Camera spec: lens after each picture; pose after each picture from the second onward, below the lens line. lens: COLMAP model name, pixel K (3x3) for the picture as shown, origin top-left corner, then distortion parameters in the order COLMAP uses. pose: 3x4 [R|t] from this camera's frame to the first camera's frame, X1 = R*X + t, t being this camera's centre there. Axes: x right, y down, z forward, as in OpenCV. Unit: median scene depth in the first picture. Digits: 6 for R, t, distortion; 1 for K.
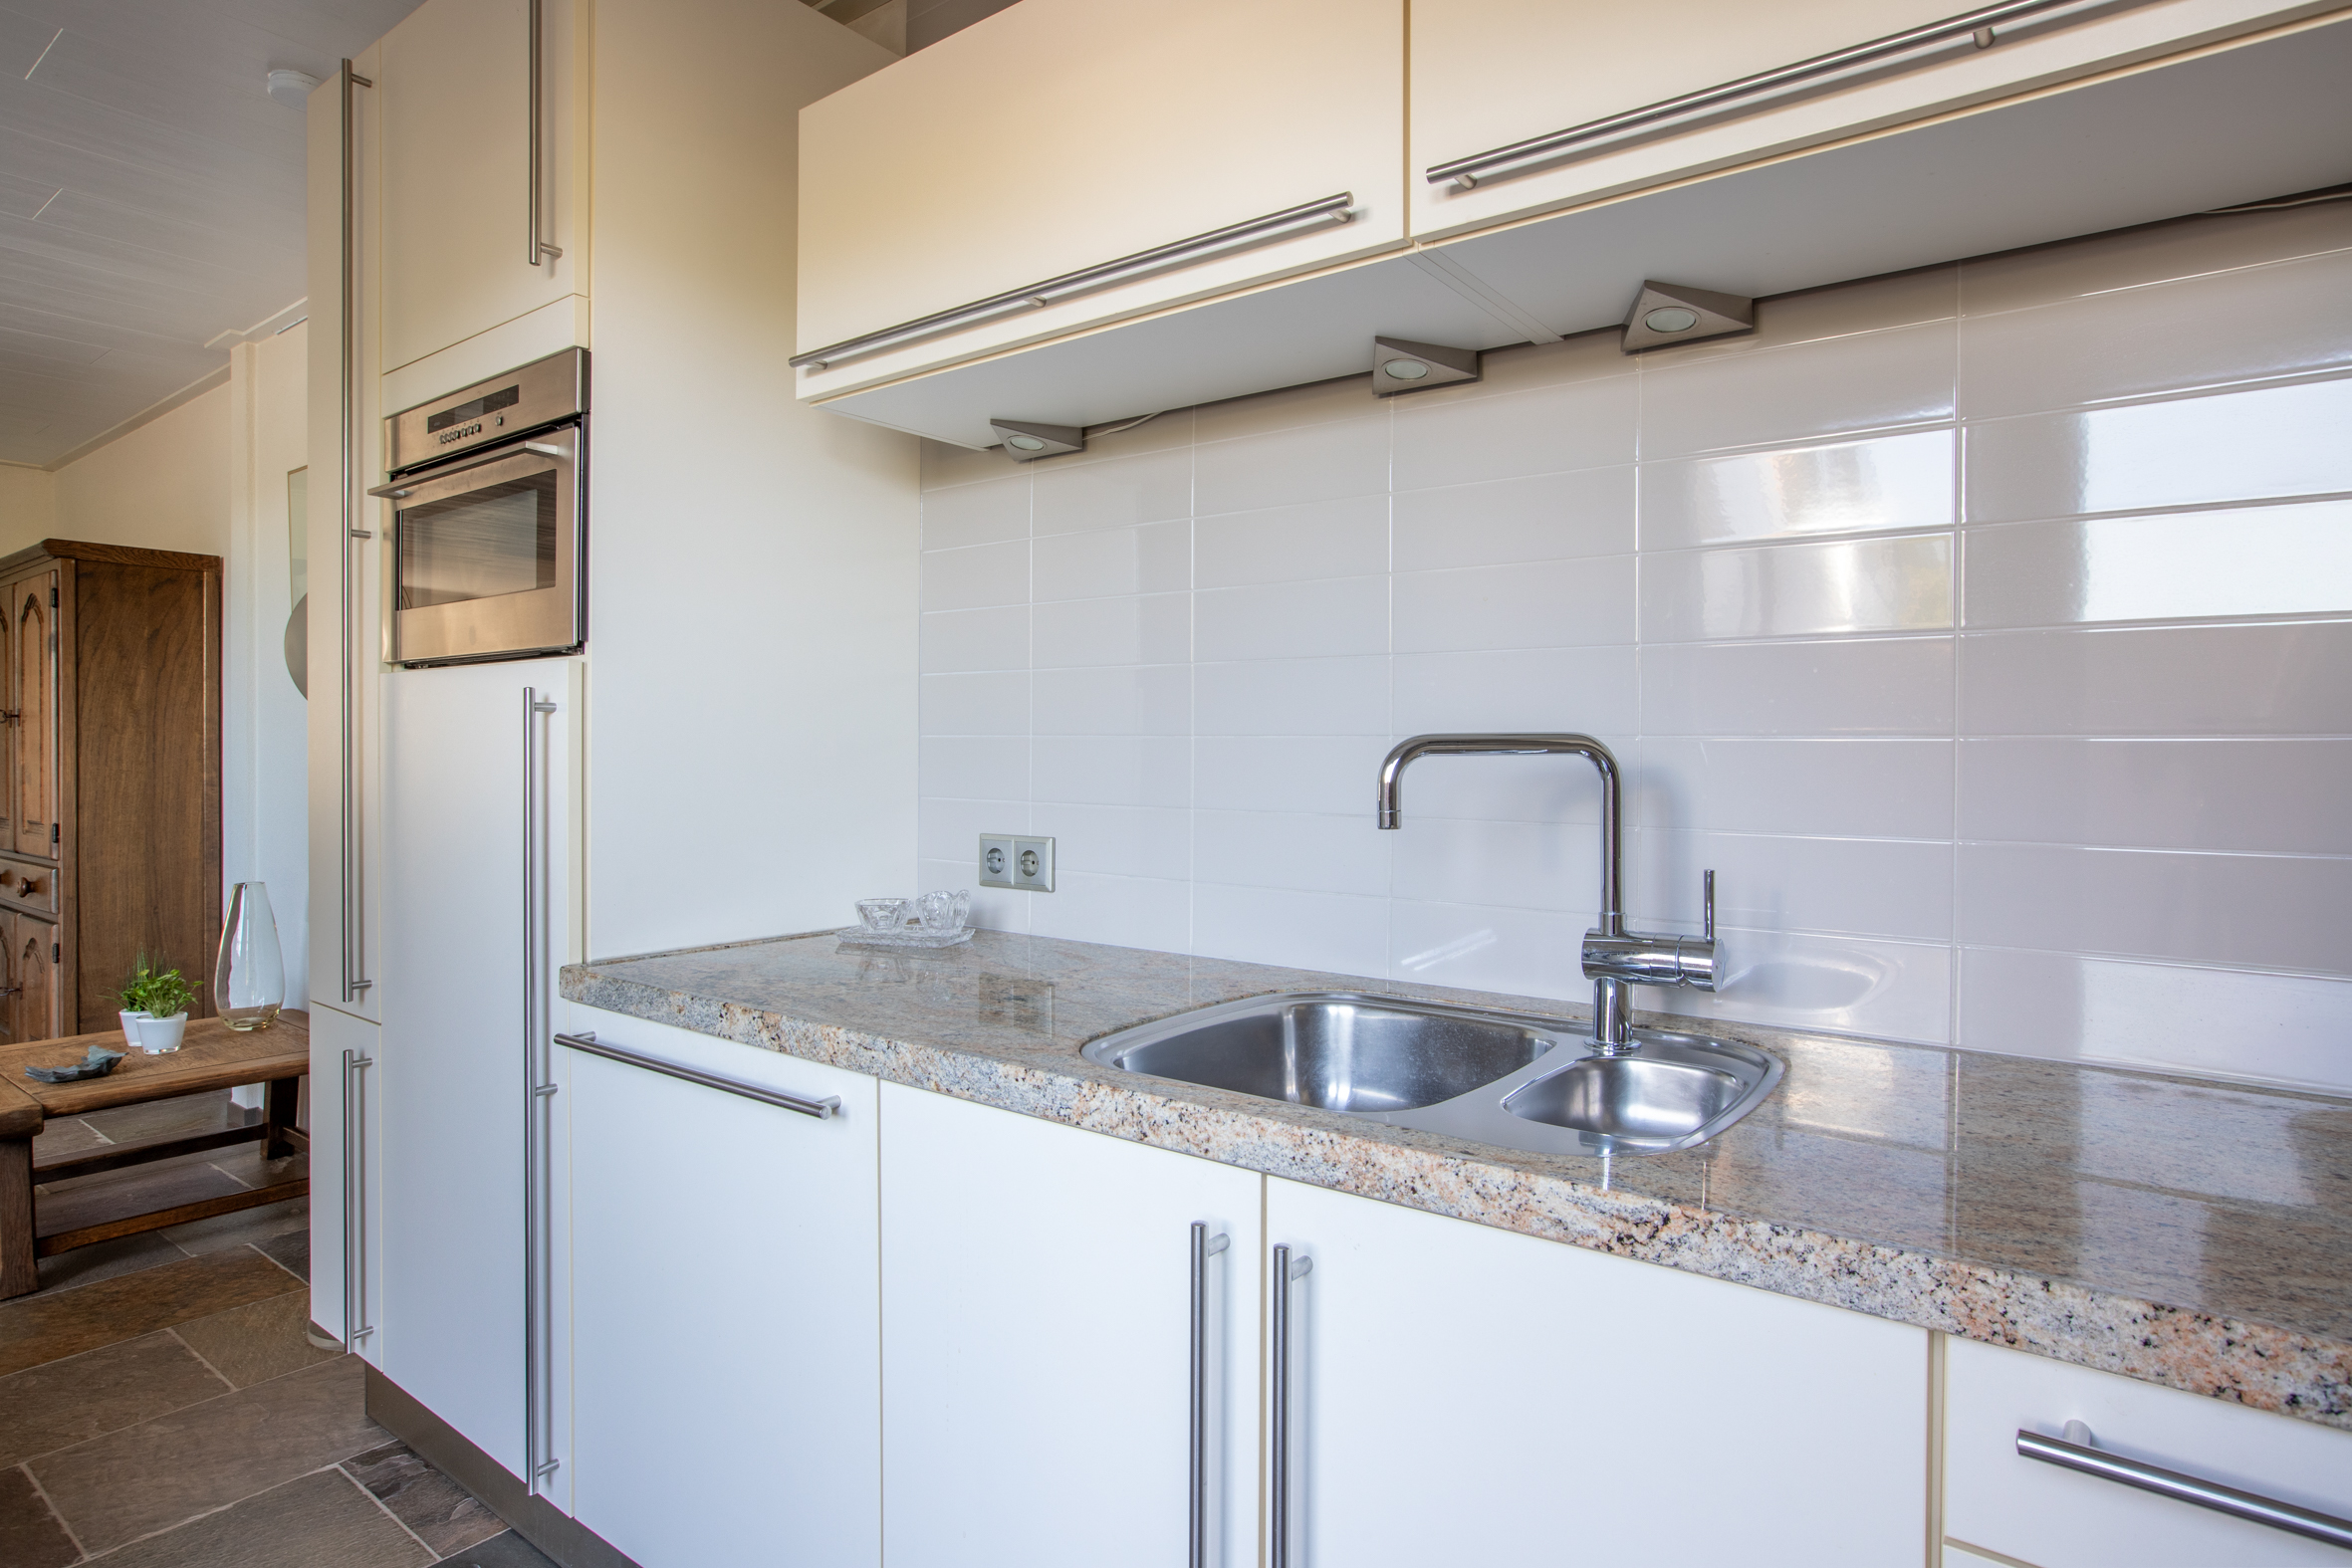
lens RADIAL K [[1268.5, 0, 1184.8], [0, 1268.5, 763.5], [0, 0, 1]] dist [-0.029412, 0.014989]
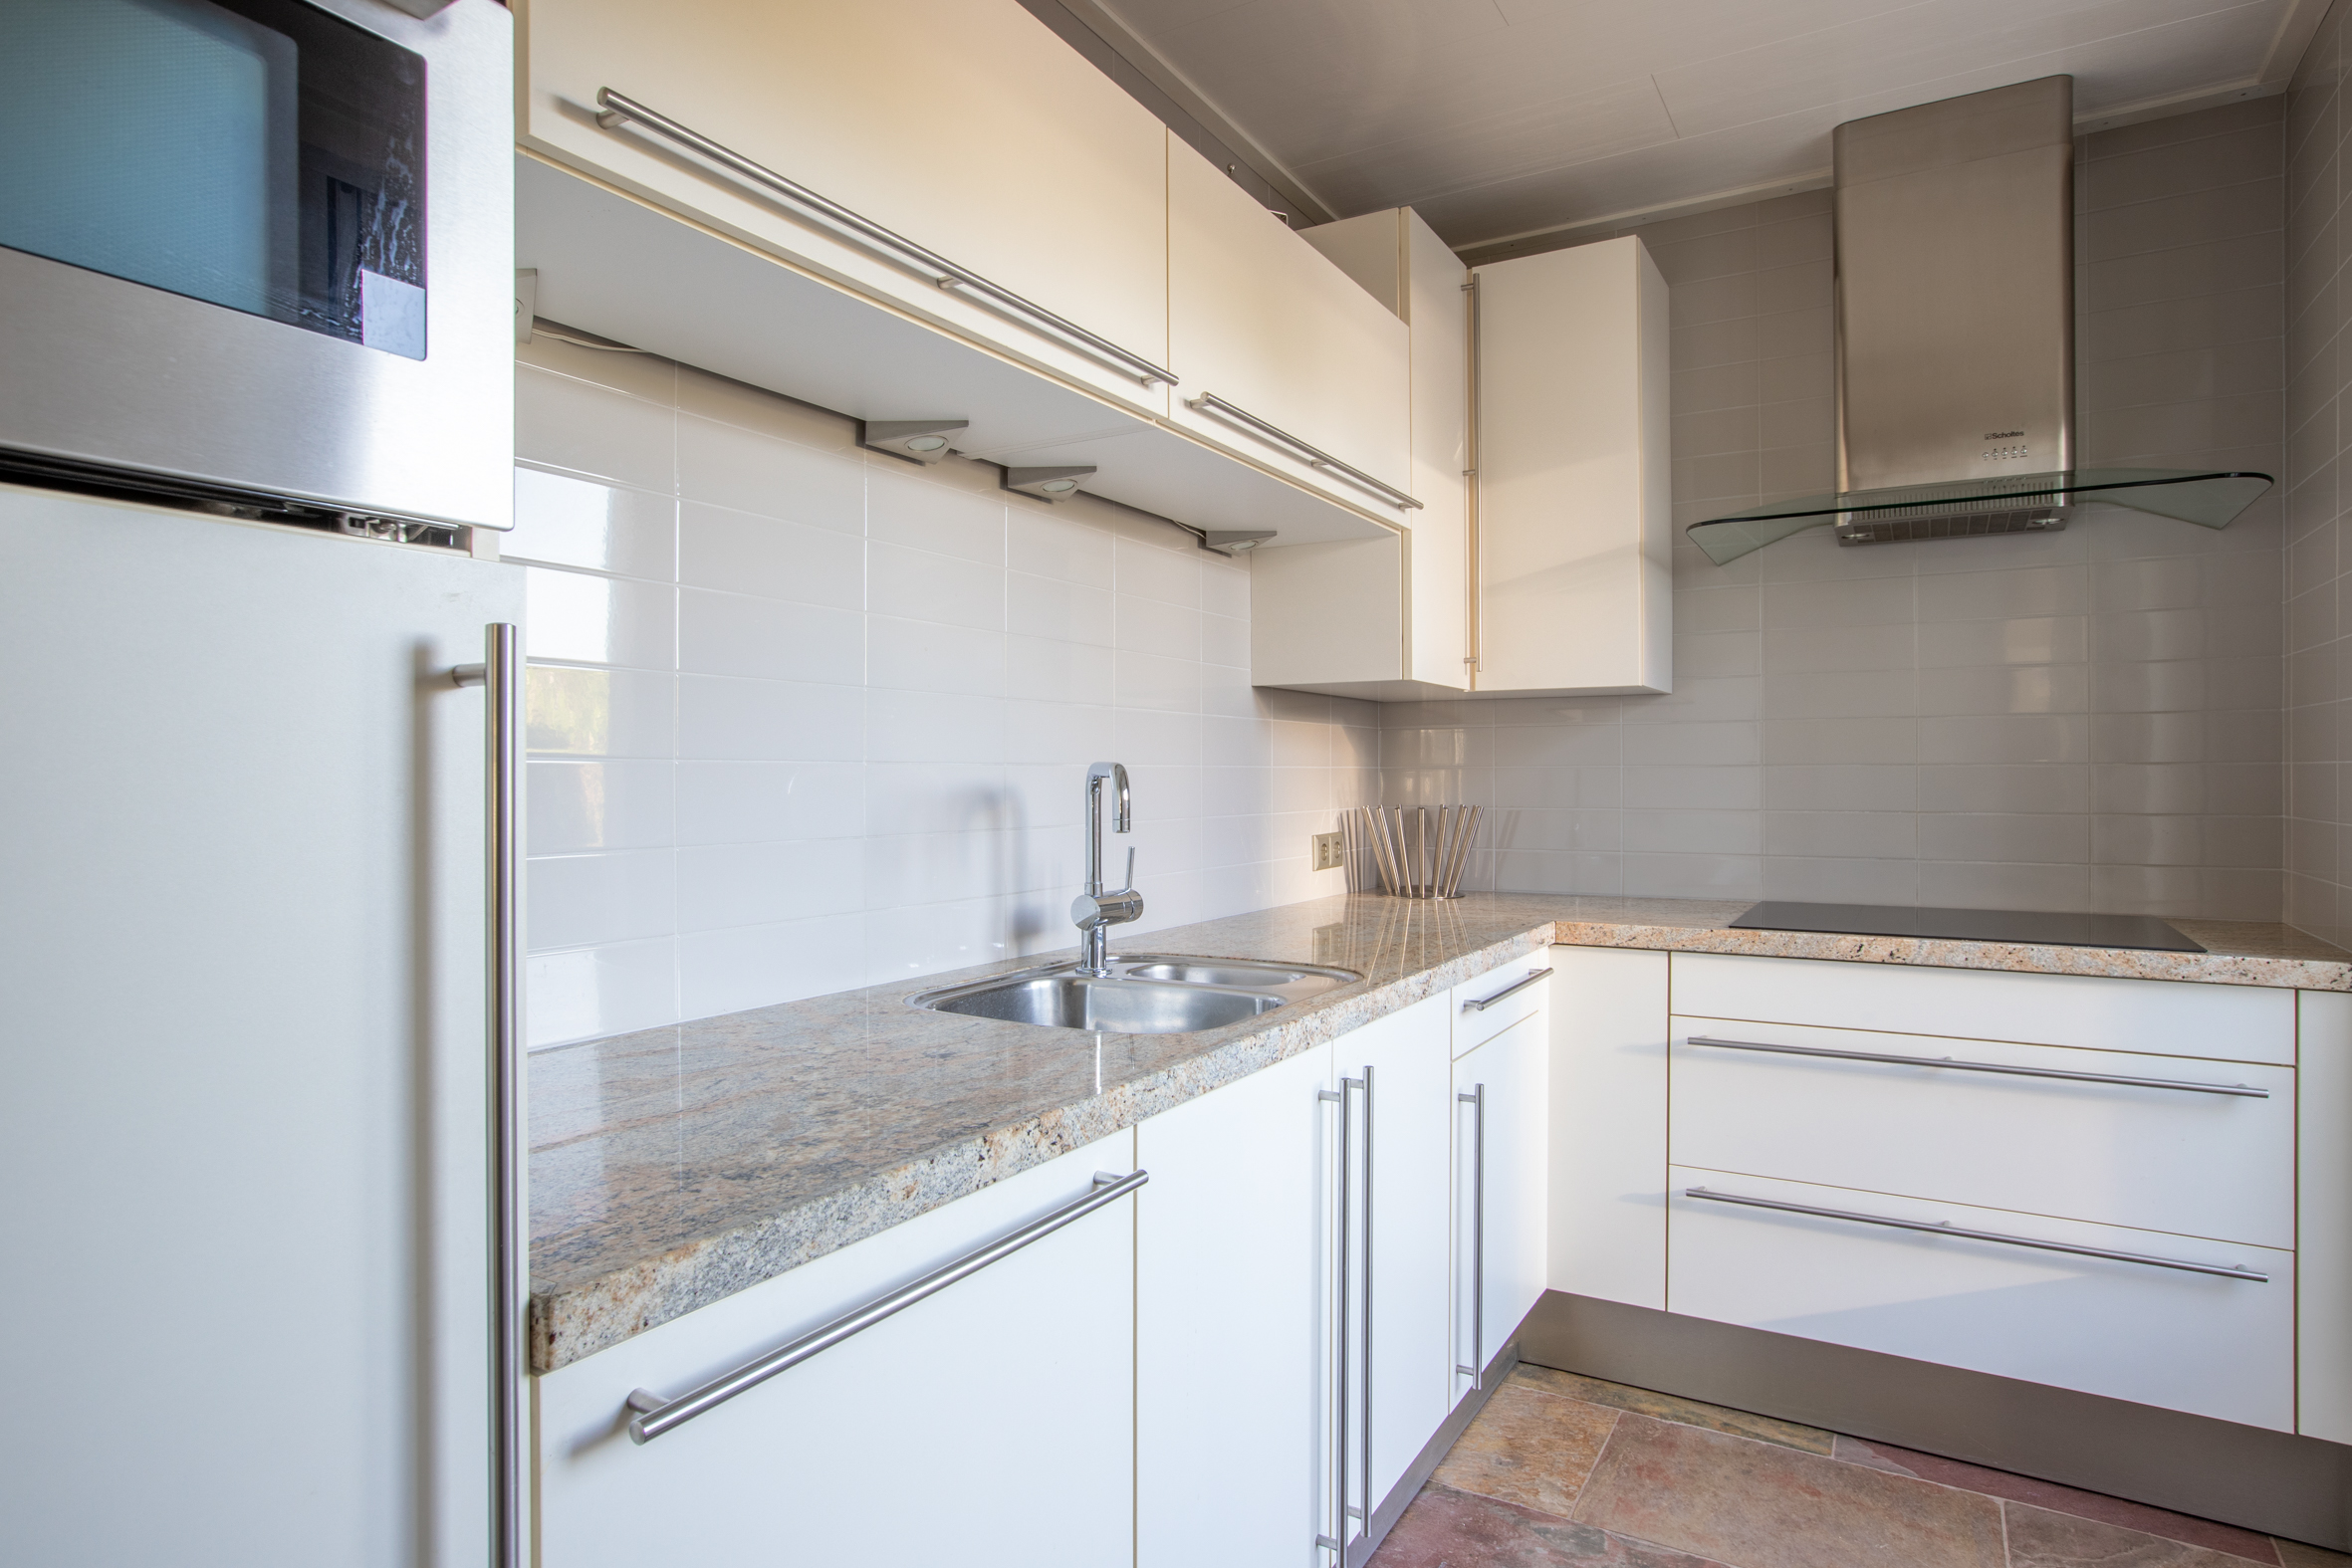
lens RADIAL K [[1268.5, 0, 1165.2], [0, 1268.5, 767.2], [0, 0, 1]] dist [-0.029412, 0.014989]
pose [[-0.090277, -0.004812, 0.995905, -1.135818], [0.003213, 0.999982, 0.005123, -0.022312], [-0.995911, 0.003662, -0.090260, 1.013011]]
